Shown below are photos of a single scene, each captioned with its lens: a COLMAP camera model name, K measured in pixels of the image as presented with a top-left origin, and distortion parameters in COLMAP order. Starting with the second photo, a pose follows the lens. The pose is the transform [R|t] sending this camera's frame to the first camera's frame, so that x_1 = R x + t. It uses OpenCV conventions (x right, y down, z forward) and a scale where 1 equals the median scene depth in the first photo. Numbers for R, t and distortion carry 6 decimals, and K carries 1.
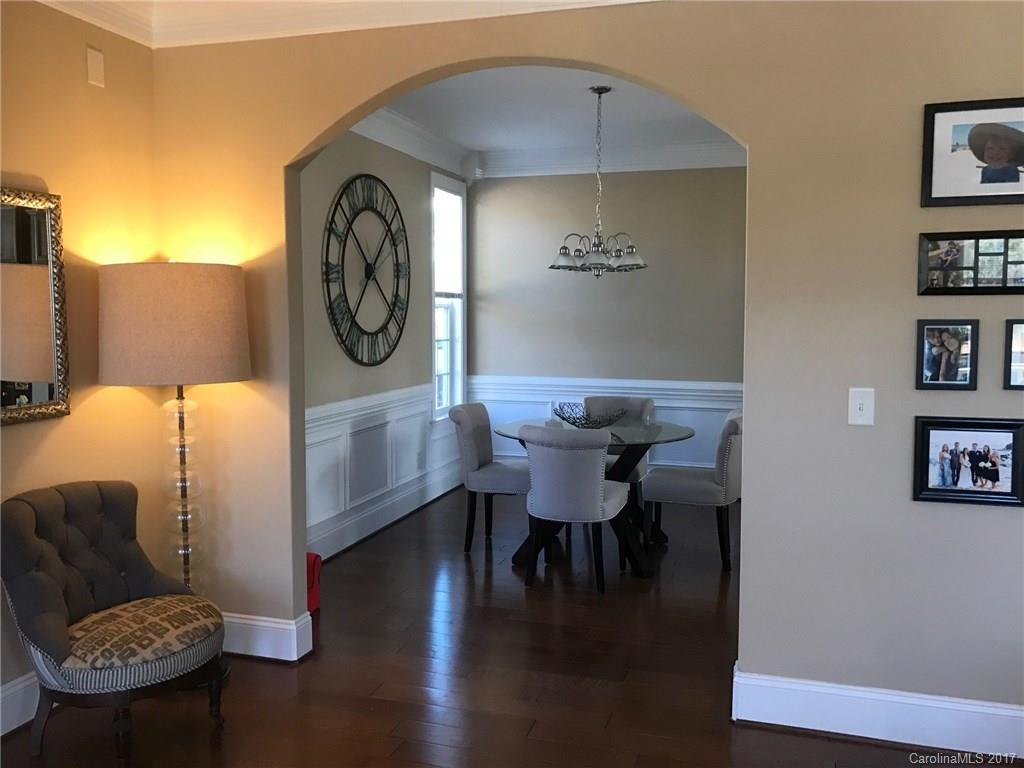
lens RADIAL K [[890.1, 0, 512.0], [0, 890.1, 384.0], [0, 0, 1]] dist [-0.003066, 0.006690]
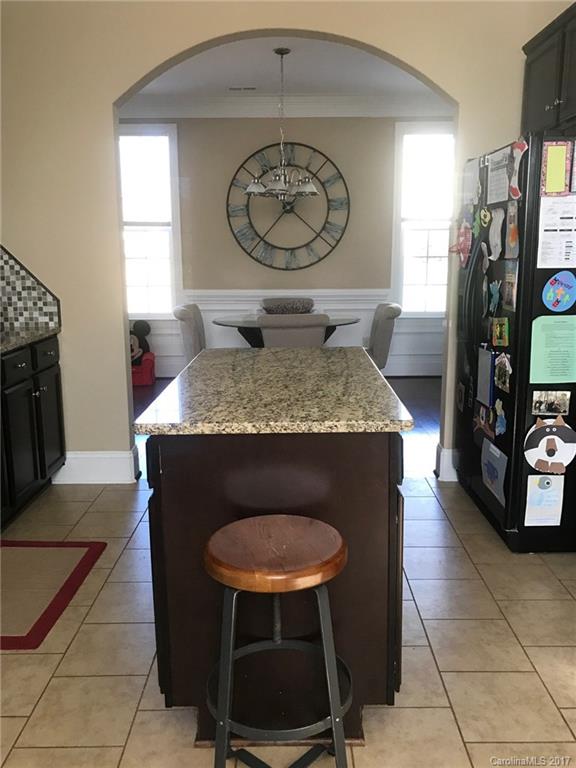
lens RADIAL K [[667.6, 0, 288.0], [0, 667.6, 384.0], [0, 0, 1]] dist [-0.003066, 0.006690]
pose [[0.281620, 0.191216, -0.940280, 0.980994], [-0.068950, 0.981442, 0.178936, -0.033370], [0.957045, 0.014440, 0.289578, 0.668489]]
